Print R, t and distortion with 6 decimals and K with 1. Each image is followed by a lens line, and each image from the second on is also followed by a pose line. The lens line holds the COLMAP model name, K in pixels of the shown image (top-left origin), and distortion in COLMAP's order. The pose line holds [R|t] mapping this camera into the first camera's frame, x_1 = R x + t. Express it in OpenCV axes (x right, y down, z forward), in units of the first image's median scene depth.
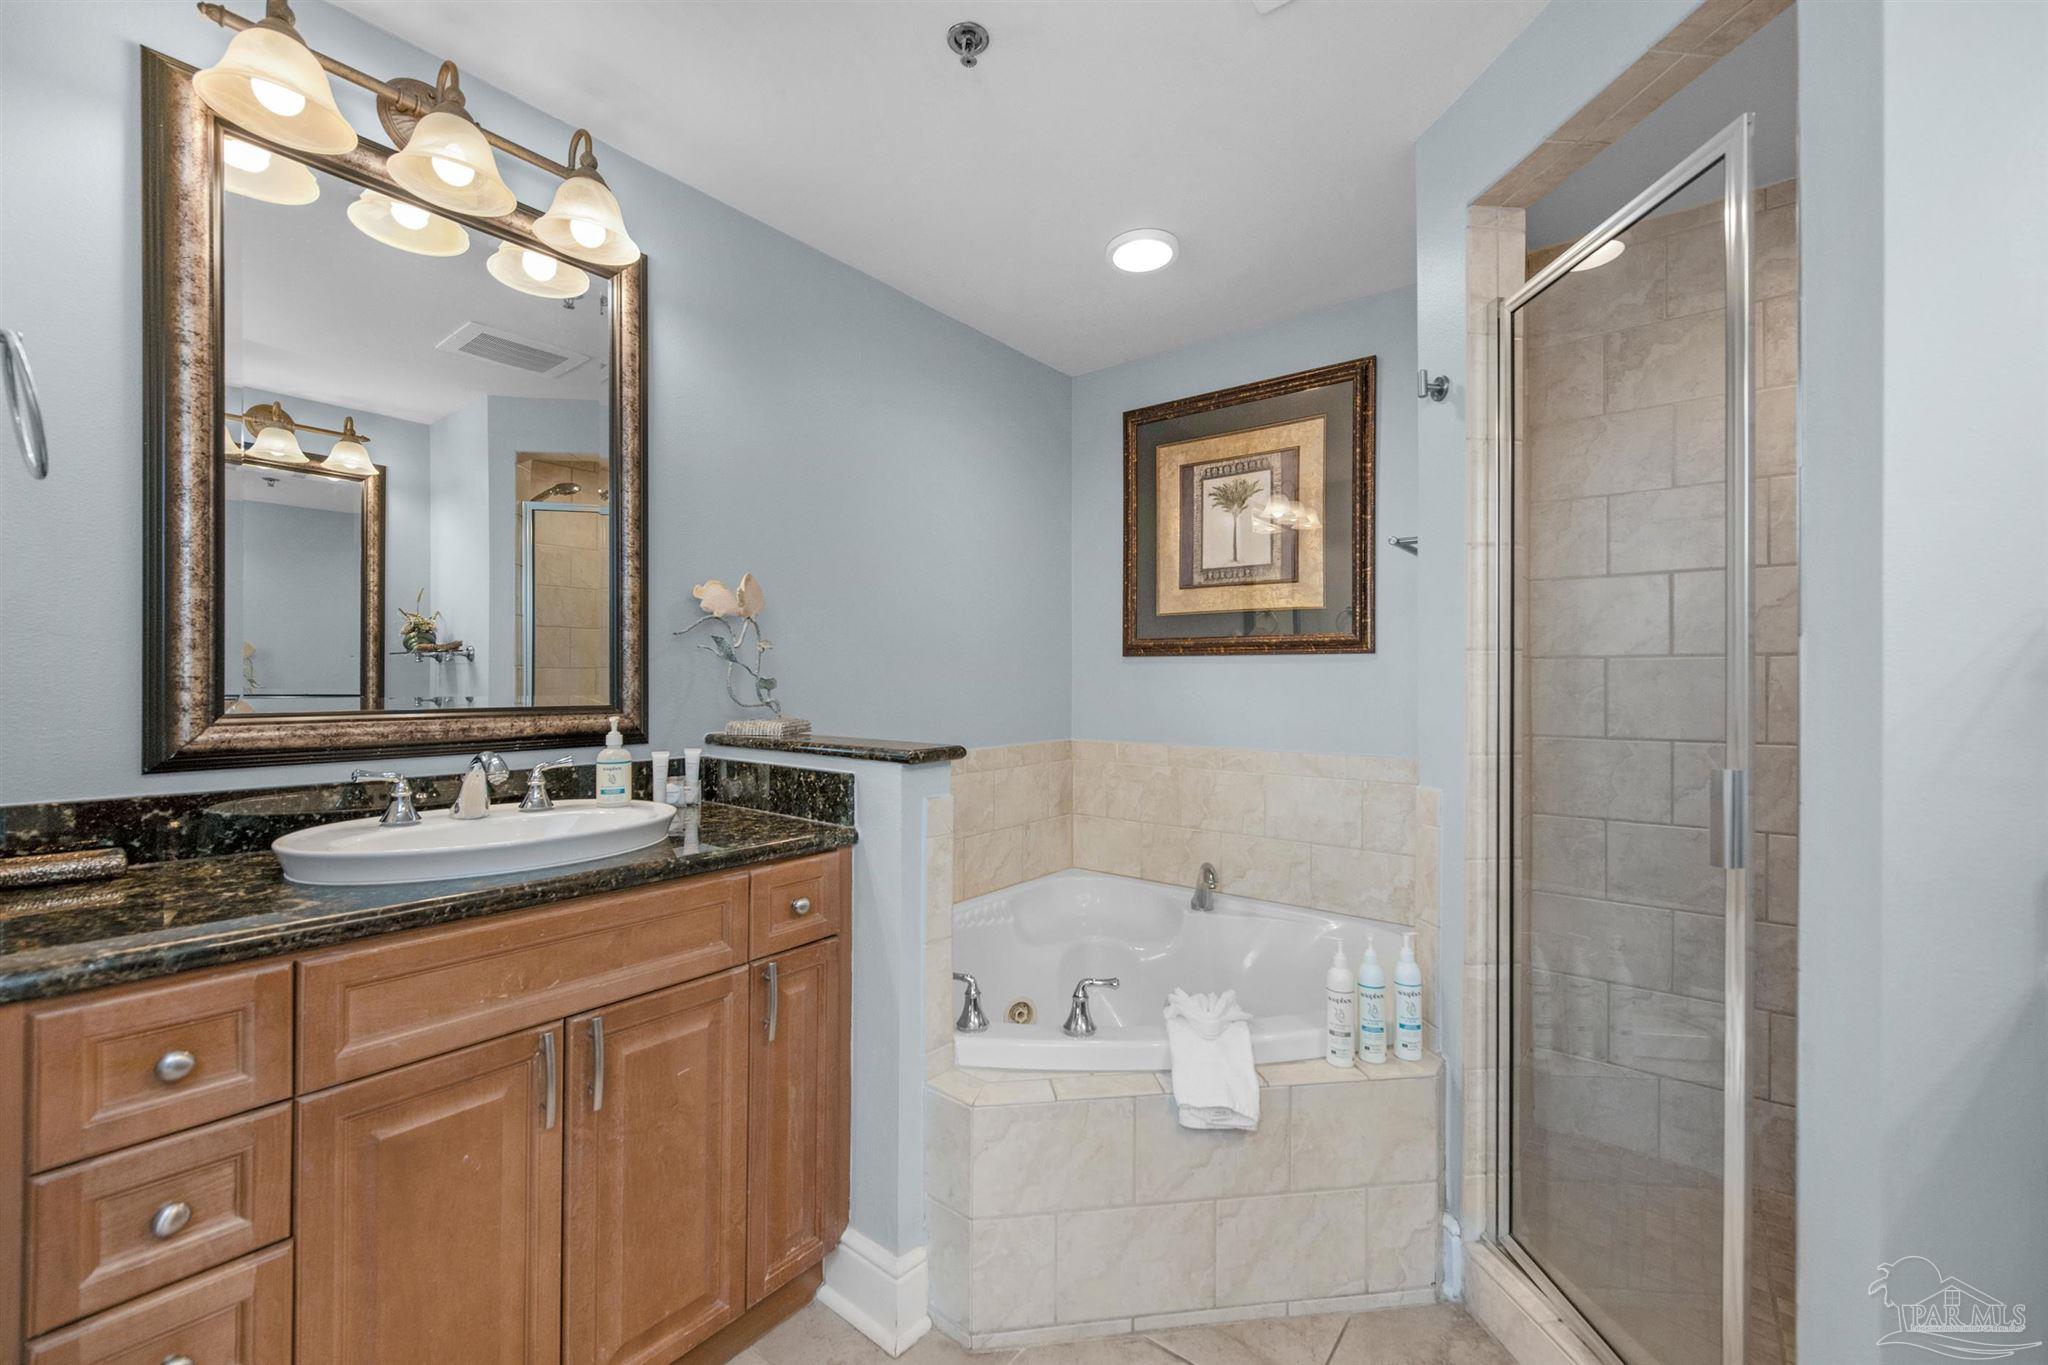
lens RADIAL K [[859.6, 0, 1059.6], [0, 859.6, 679.7], [0, 0, 1]] dist [0.013837, -0.008228]
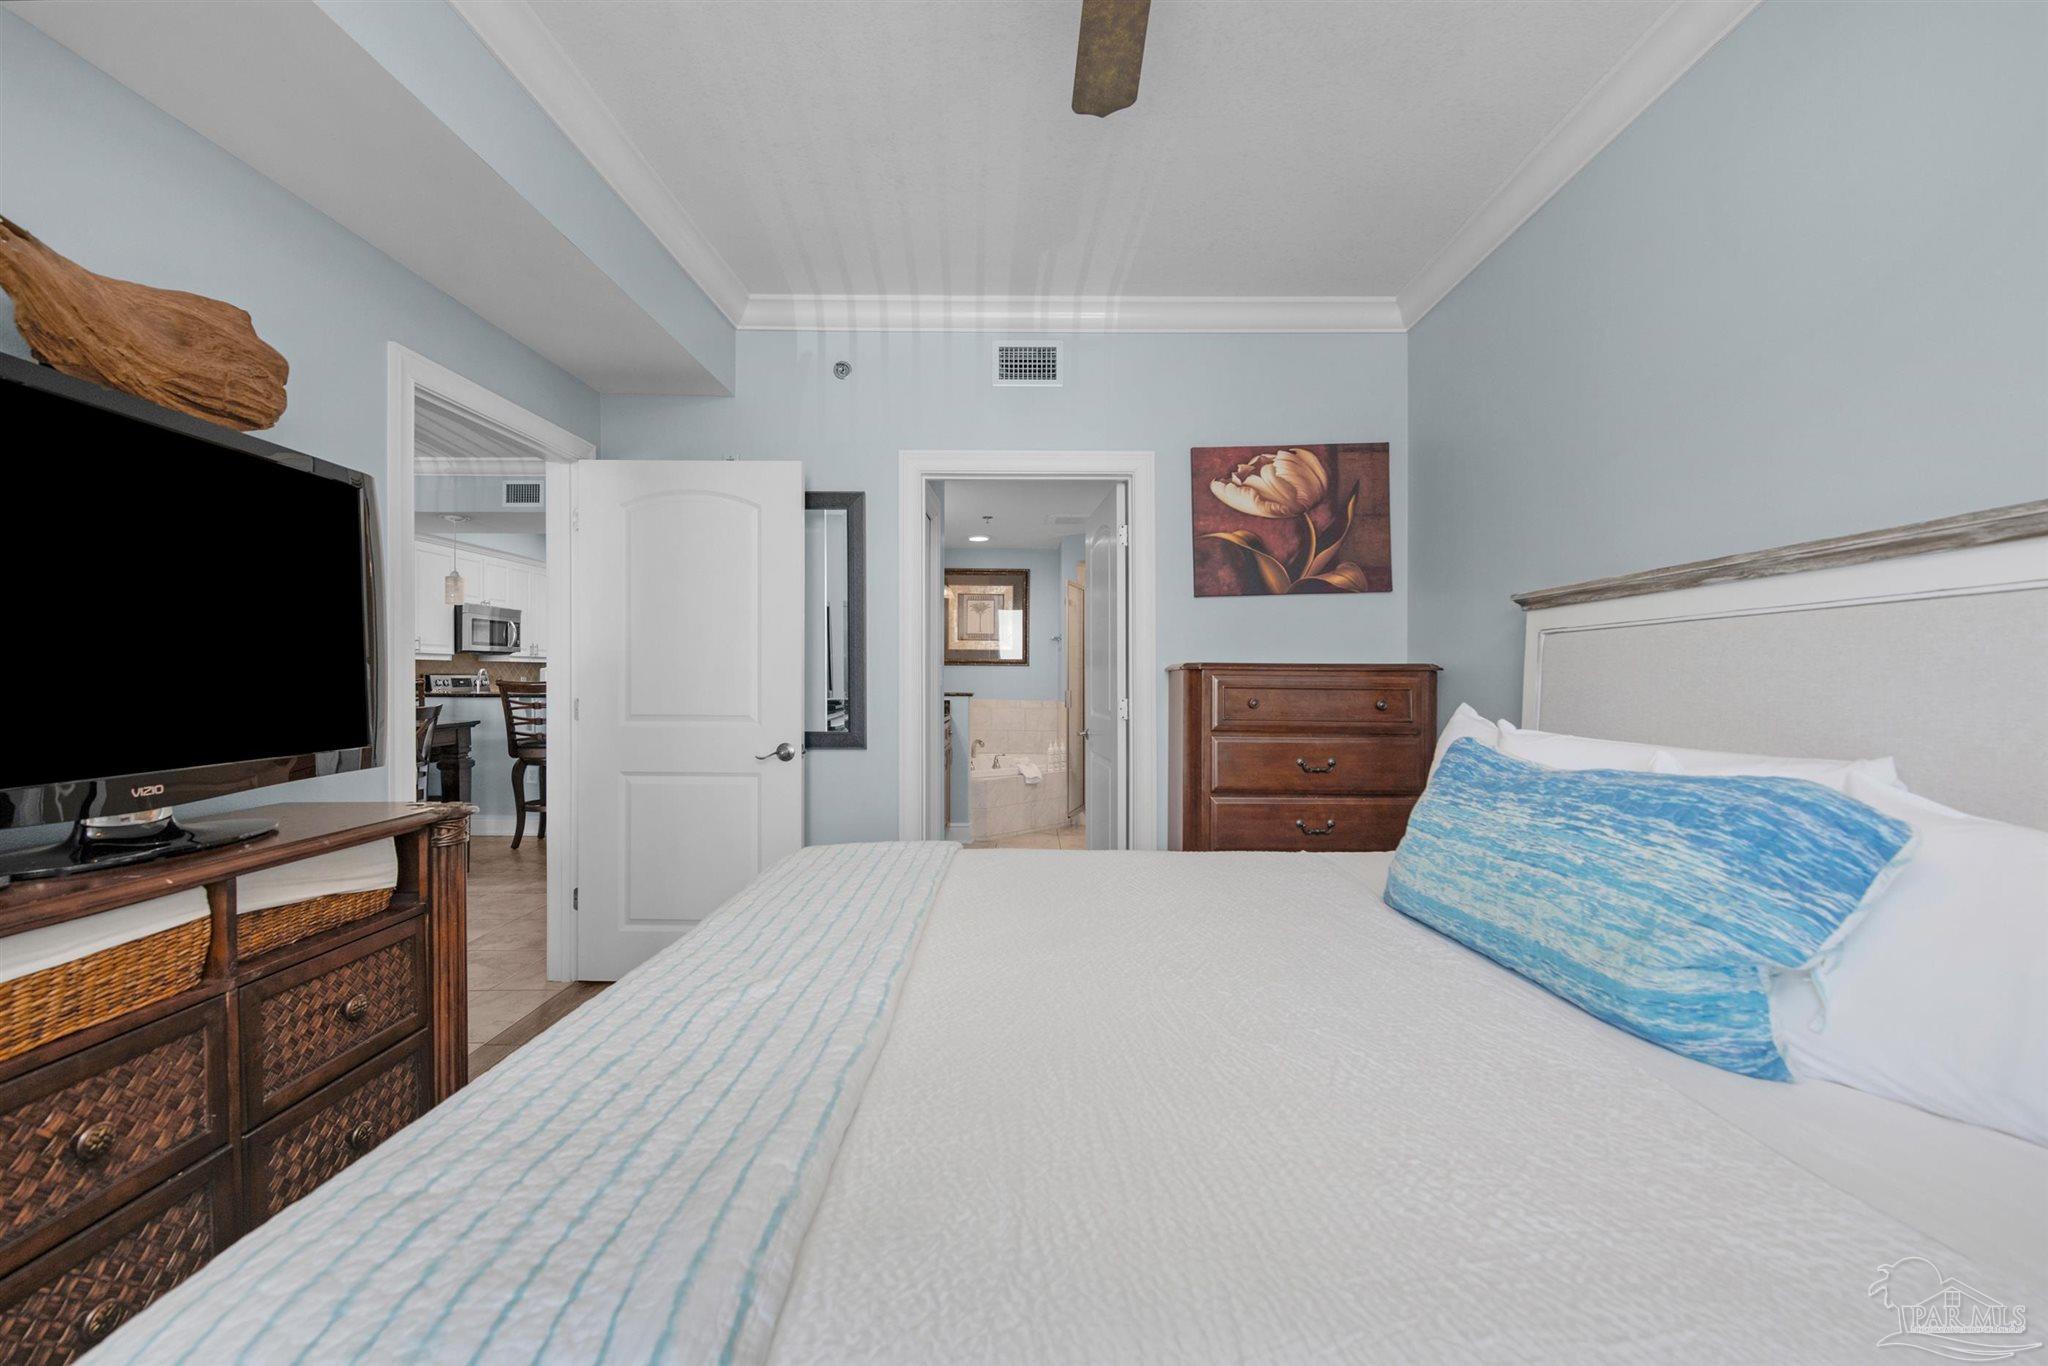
lens RADIAL K [[836.7, 0, 1032.9], [0, 836.7, 685.5], [0, 0, 1]] dist [0.003666, -0.000219]
pose [[0.781920, -0.006771, 0.623342, -1.794750], [-0.000477, 0.999934, 0.011459, 0.007462], [-0.623378, -0.009257, 0.781866, -1.626721]]
